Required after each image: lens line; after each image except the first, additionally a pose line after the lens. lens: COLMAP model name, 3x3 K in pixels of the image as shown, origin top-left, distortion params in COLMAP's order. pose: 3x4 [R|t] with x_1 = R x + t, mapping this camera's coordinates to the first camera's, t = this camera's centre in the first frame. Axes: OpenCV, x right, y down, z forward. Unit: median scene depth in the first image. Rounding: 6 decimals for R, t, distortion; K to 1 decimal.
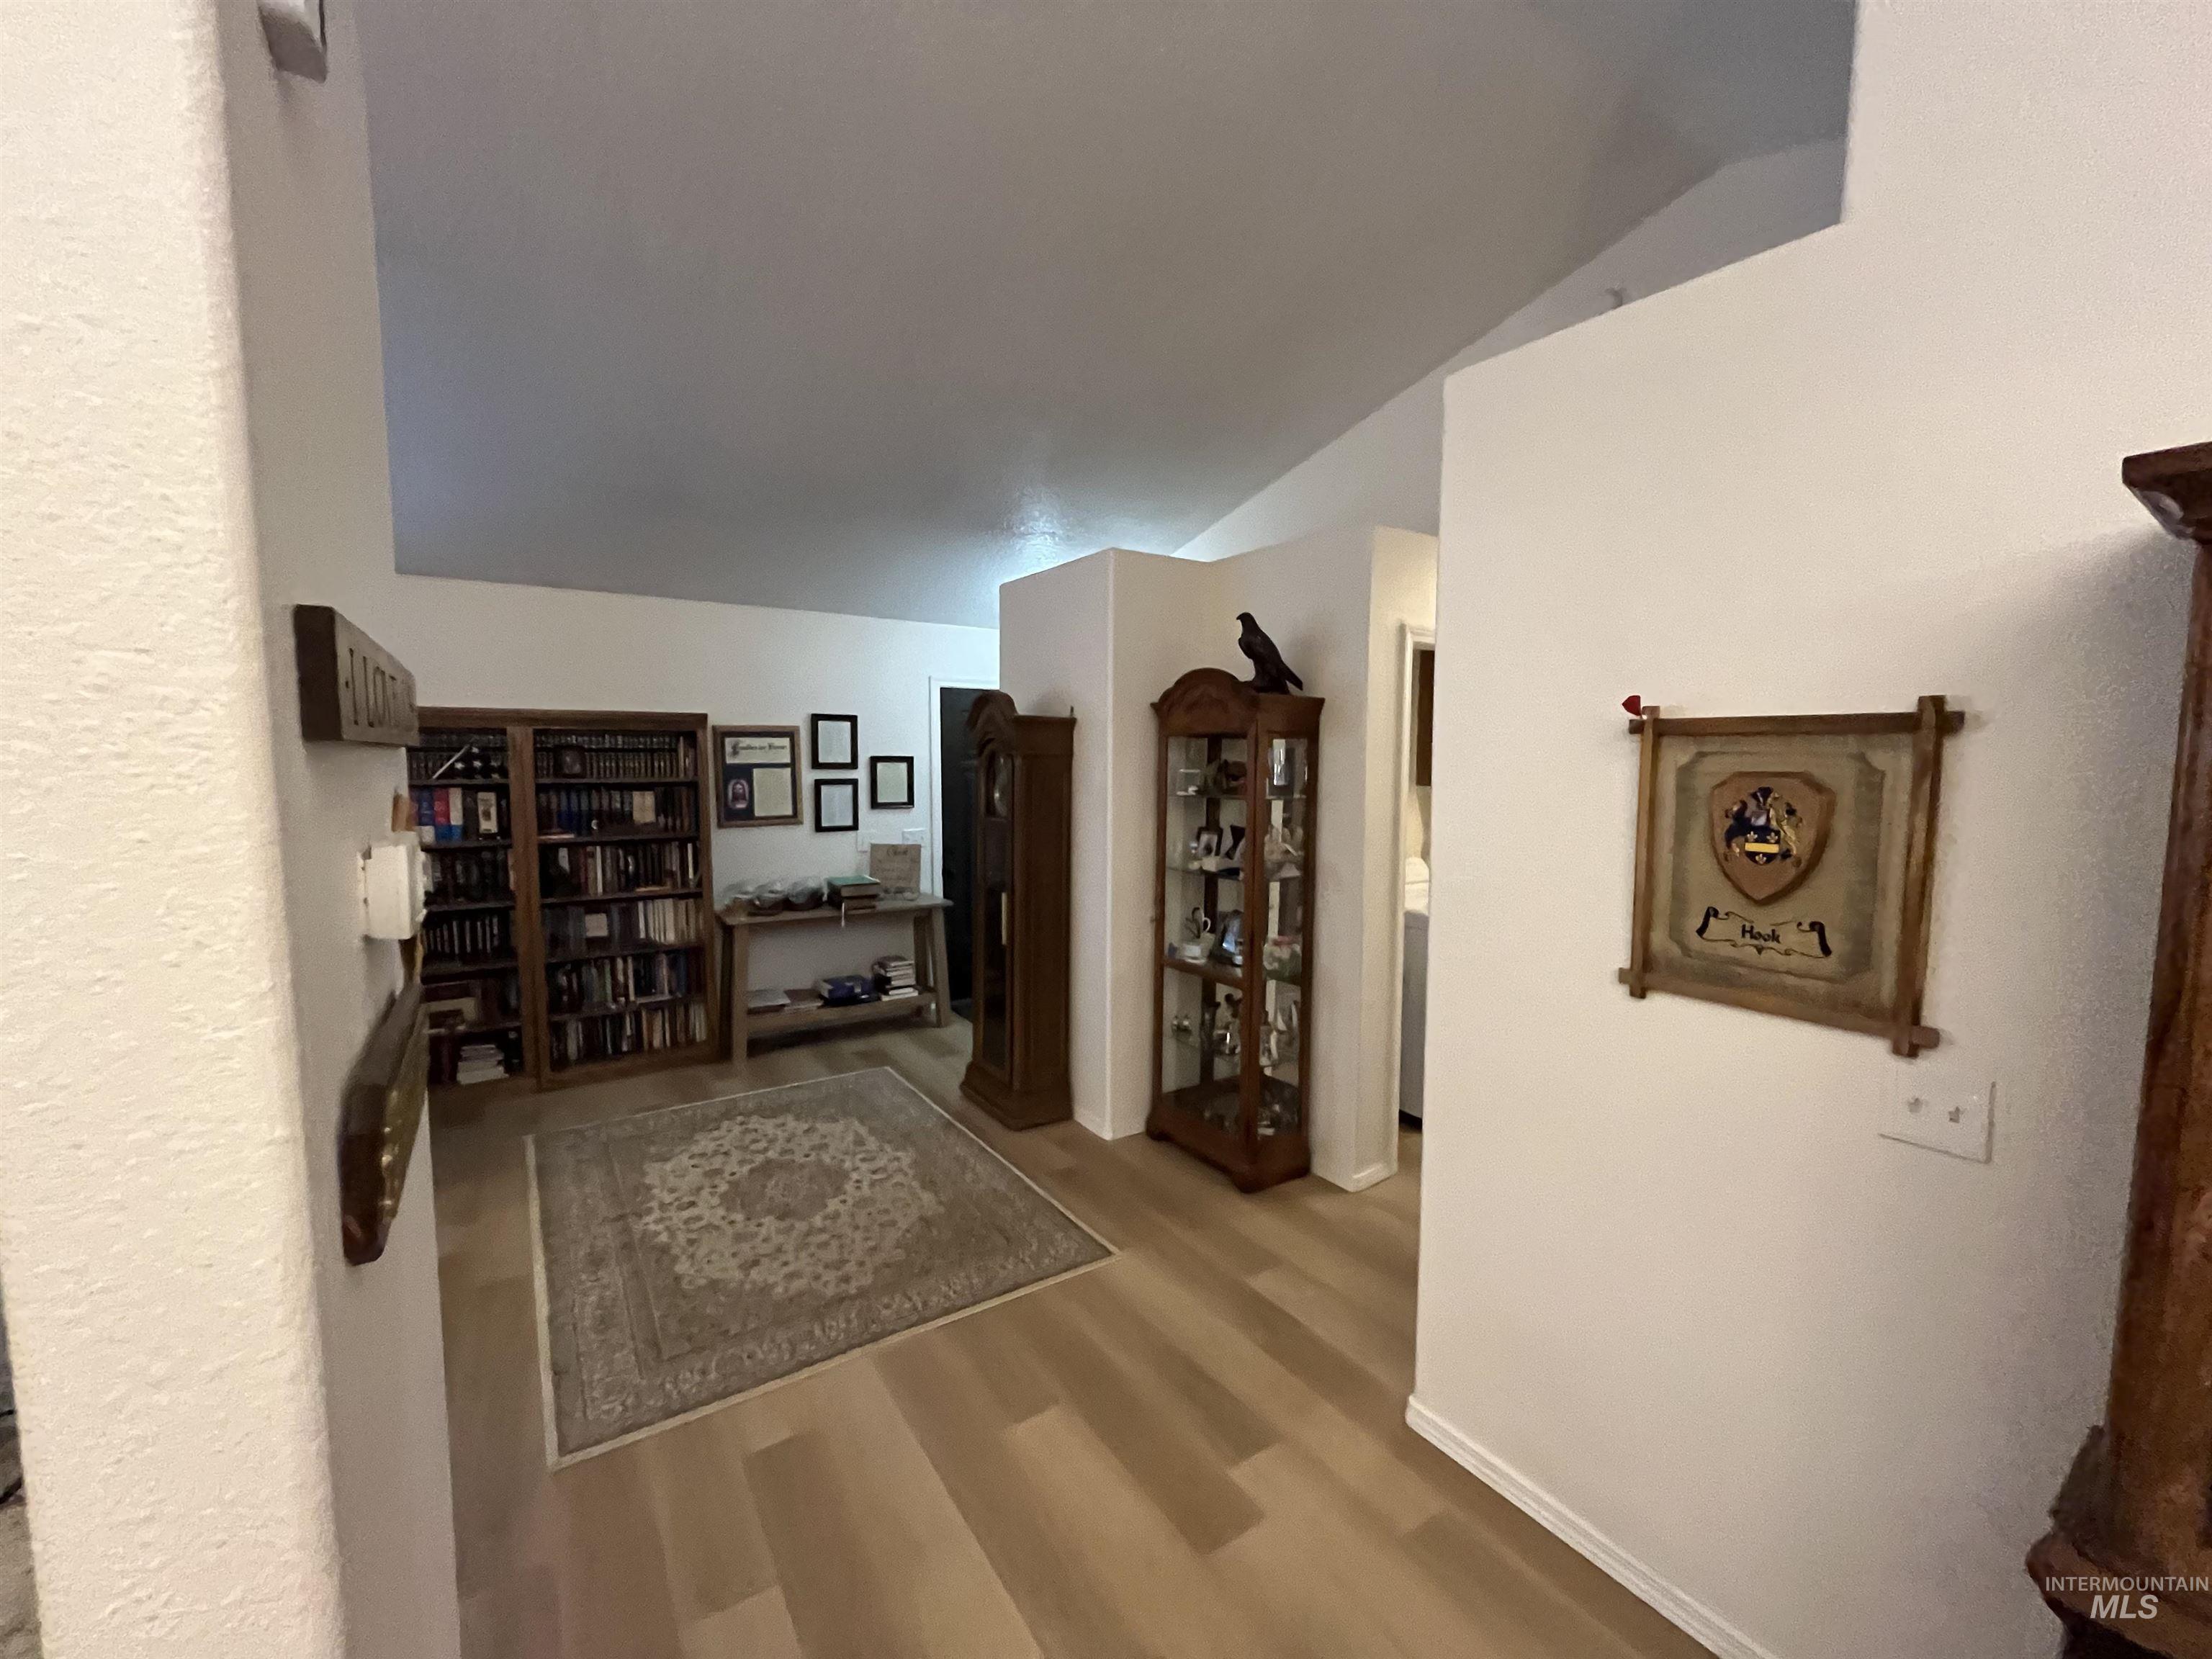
lens RADIAL K [[901.0, 0, 1101.4], [0, 901.0, 832.6], [0, 0, 1]] dist [-0.003688, 0.000426]
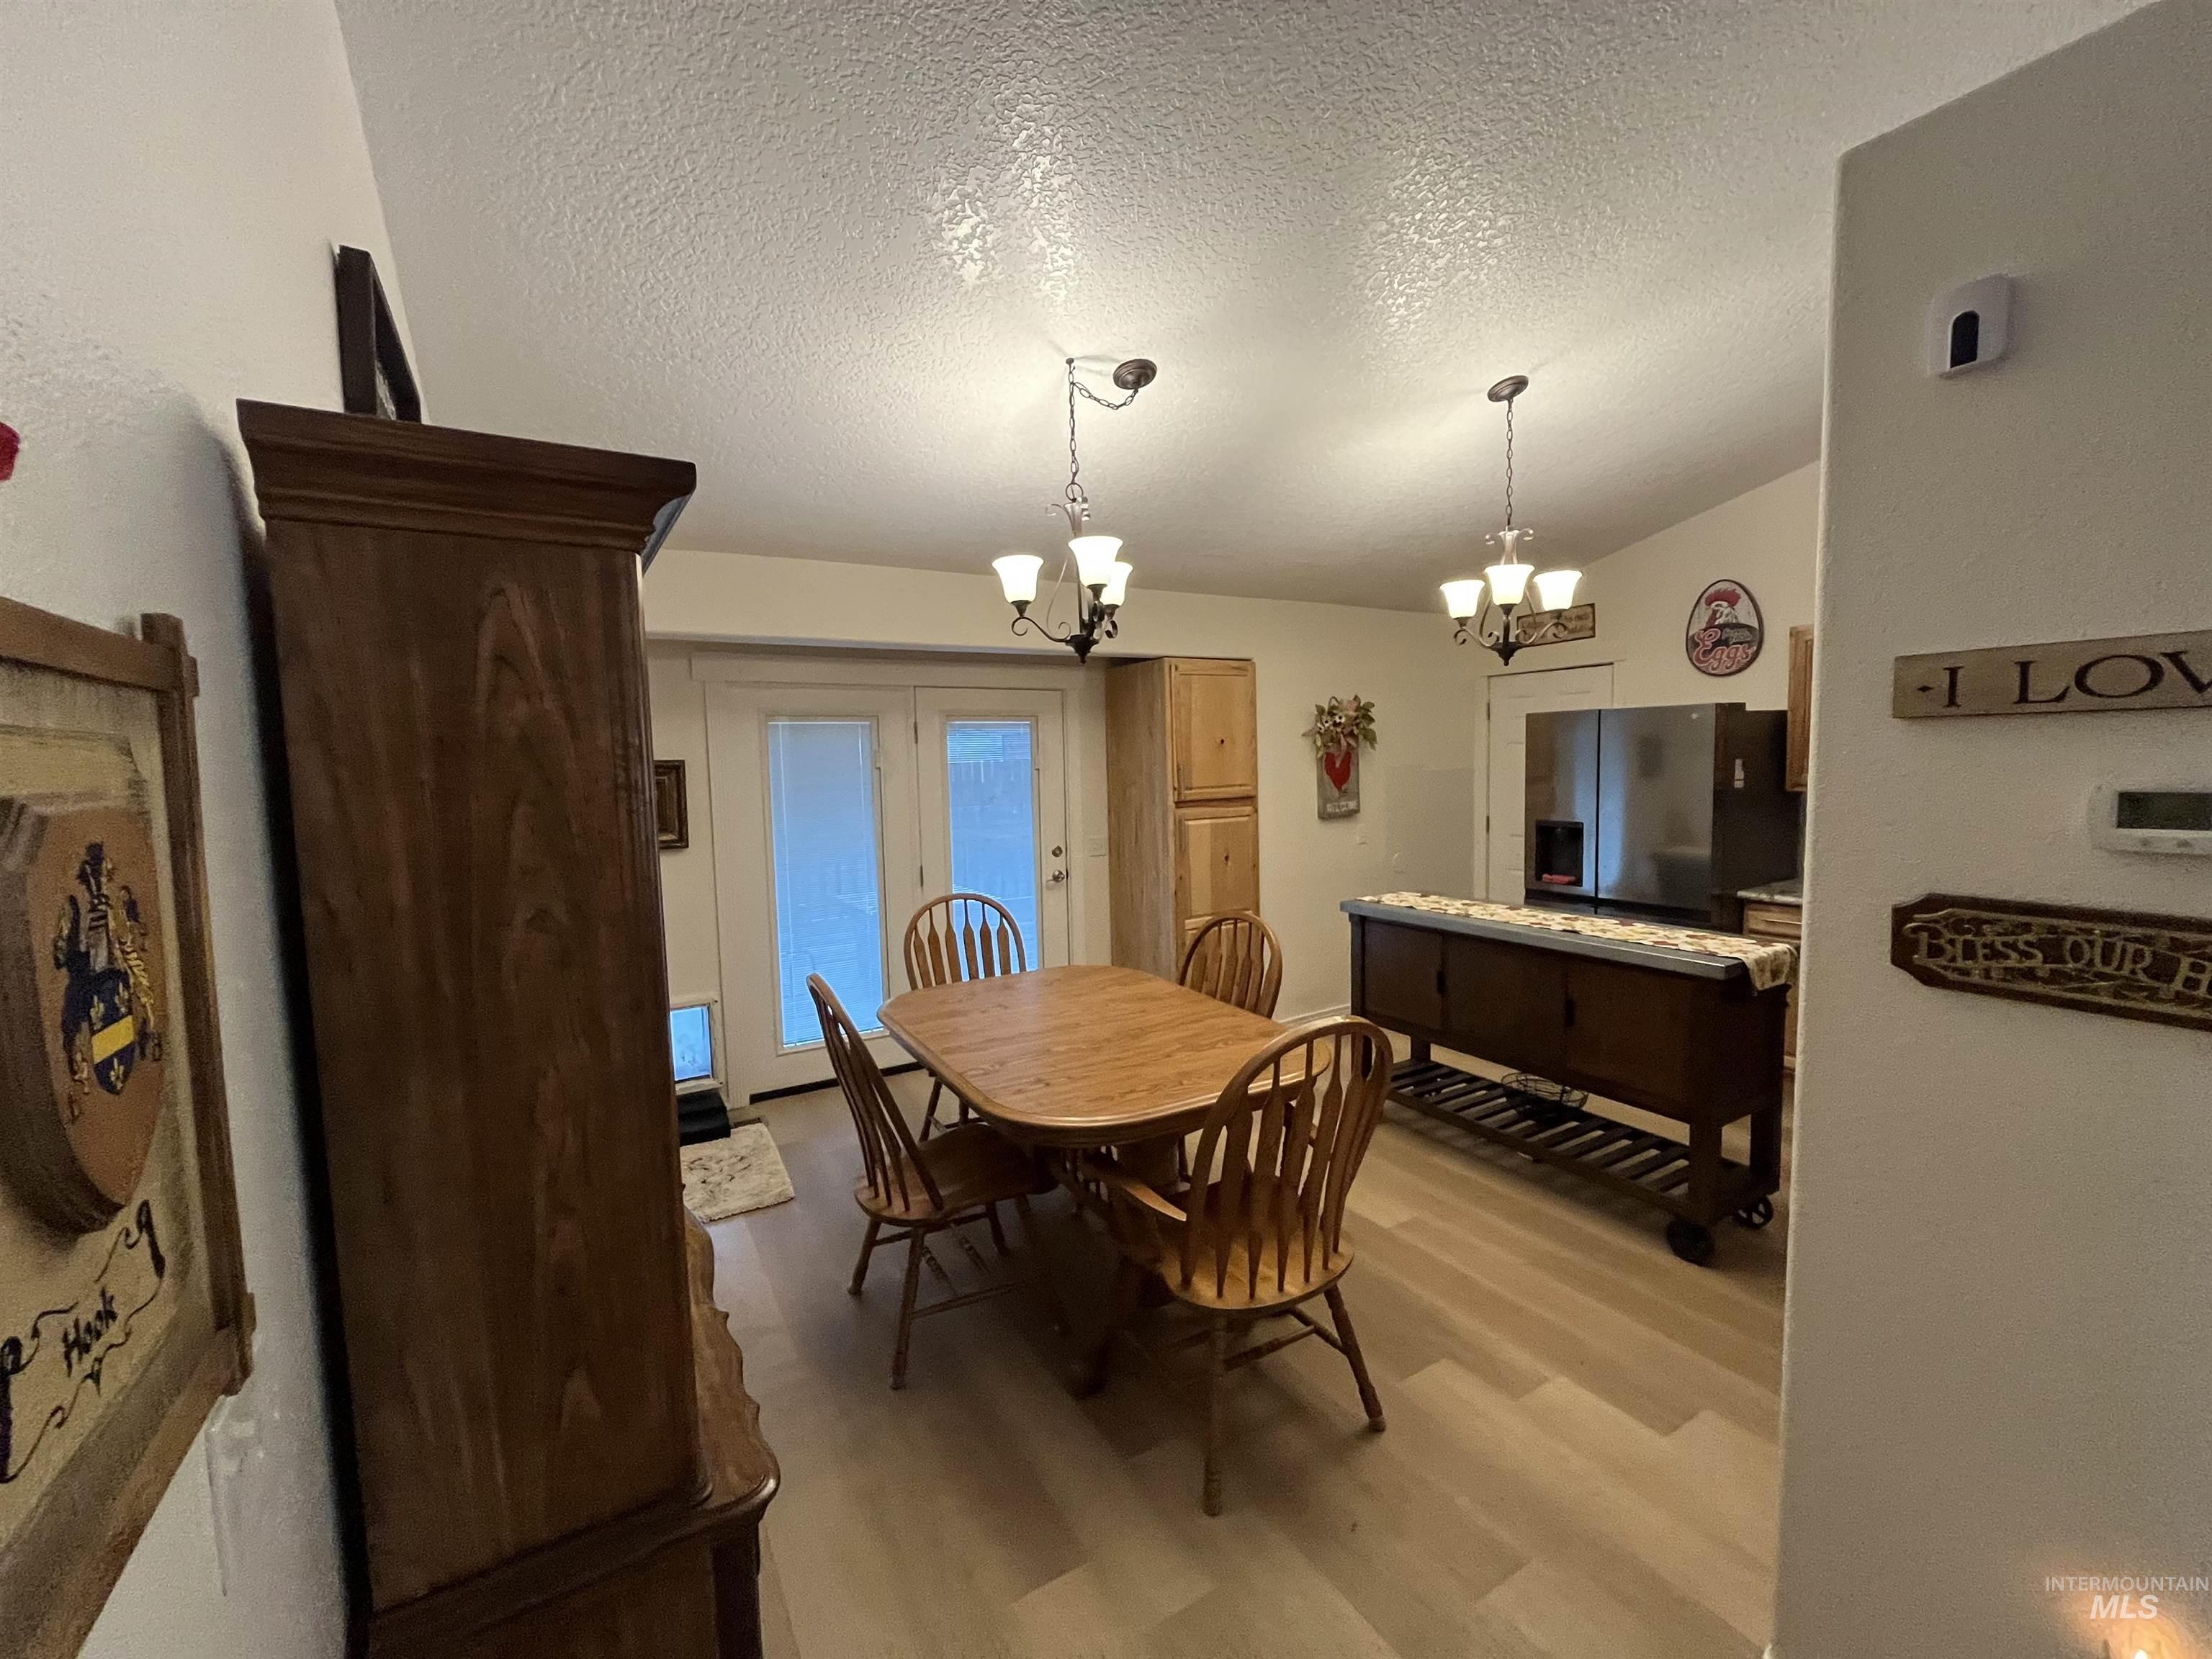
lens RADIAL K [[901.0, 0, 1102.9], [0, 901.0, 832.2], [0, 0, 1]] dist [-0.003688, 0.000426]
pose [[-0.998888, 0.018117, 0.043526, 0.144688], [0.025267, 0.985156, 0.169790, -0.037149], [-0.039803, 0.170701, -0.984519, 0.488723]]
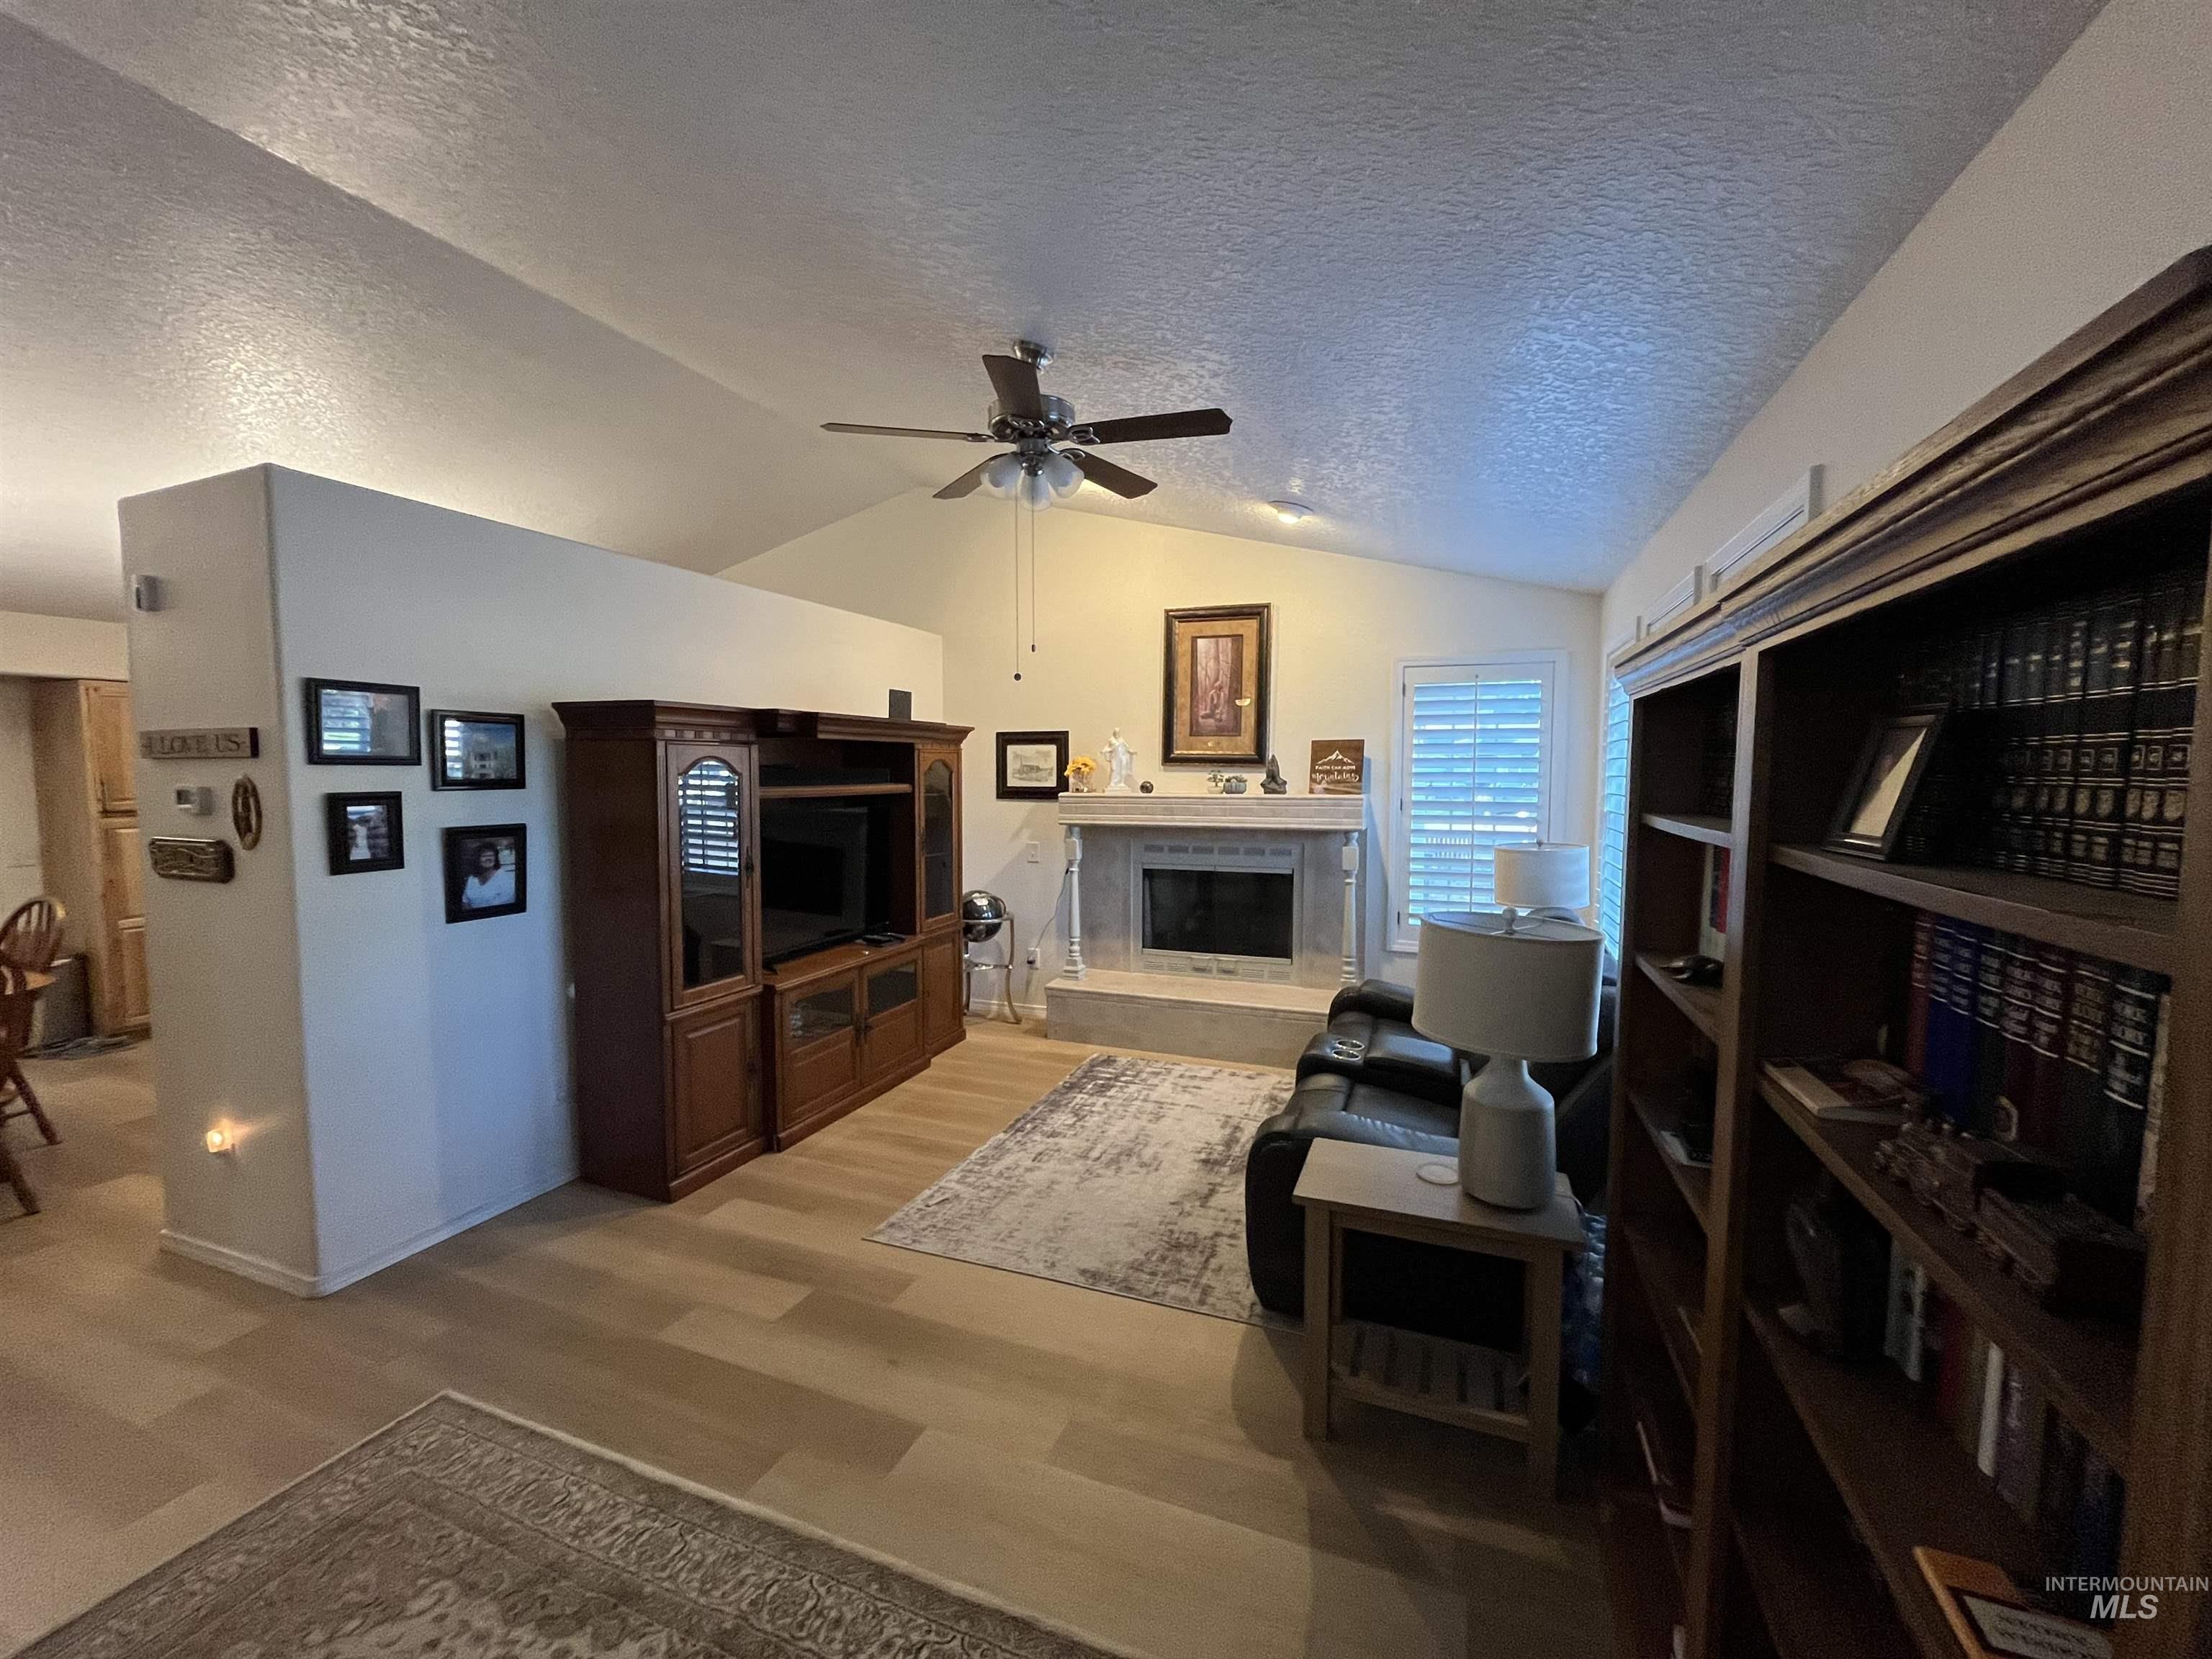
lens RADIAL K [[901.0, 0, 1097.9], [0, 901.0, 832.4], [0, 0, 1]] dist [-0.003688, 0.000426]
pose [[-0.820634, 0.036822, -0.570267, -0.347050], [-0.051108, 0.989194, 0.137417, -0.095236], [0.569165, 0.141914, -0.809884, 1.187999]]
